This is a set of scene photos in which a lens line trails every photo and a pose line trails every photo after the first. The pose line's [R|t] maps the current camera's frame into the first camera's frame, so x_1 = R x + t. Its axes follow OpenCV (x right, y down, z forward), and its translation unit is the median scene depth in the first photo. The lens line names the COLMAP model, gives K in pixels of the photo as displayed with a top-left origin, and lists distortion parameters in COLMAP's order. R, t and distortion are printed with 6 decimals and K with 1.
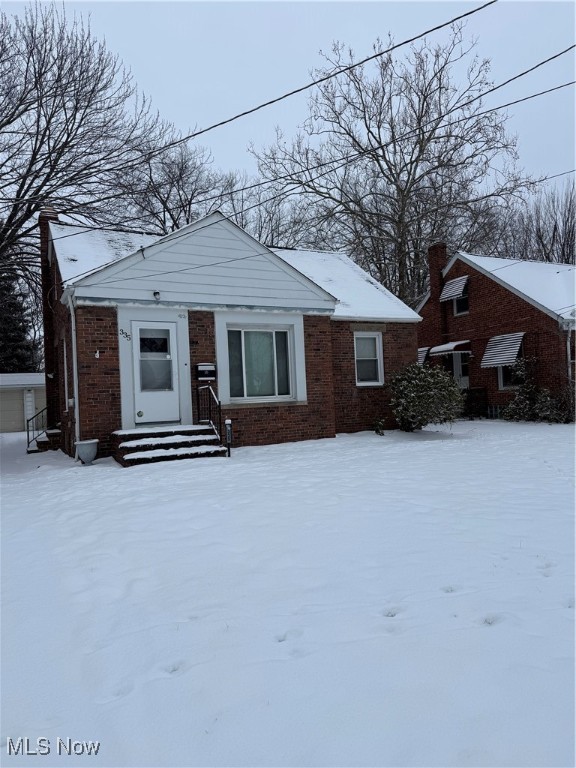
lens RADIAL K [[533.1, 0, 288.0], [0, 533.1, 384.0], [0, 0, 1]] dist [0.135915, -0.197298]
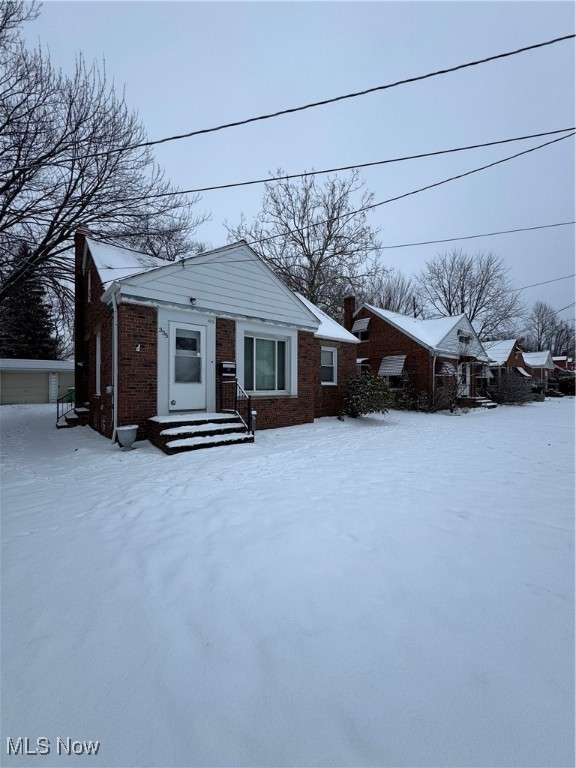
lens RADIAL K [[306.2, 0, 288.0], [0, 306.2, 384.0], [0, 0, 1]] dist [-0.000329, 0.000162]
pose [[0.973885, 0.048381, 0.221825, -0.168182], [-0.052563, 0.998533, 0.012982, -0.005007], [-0.220872, -0.024303, 0.975000, 0.282730]]
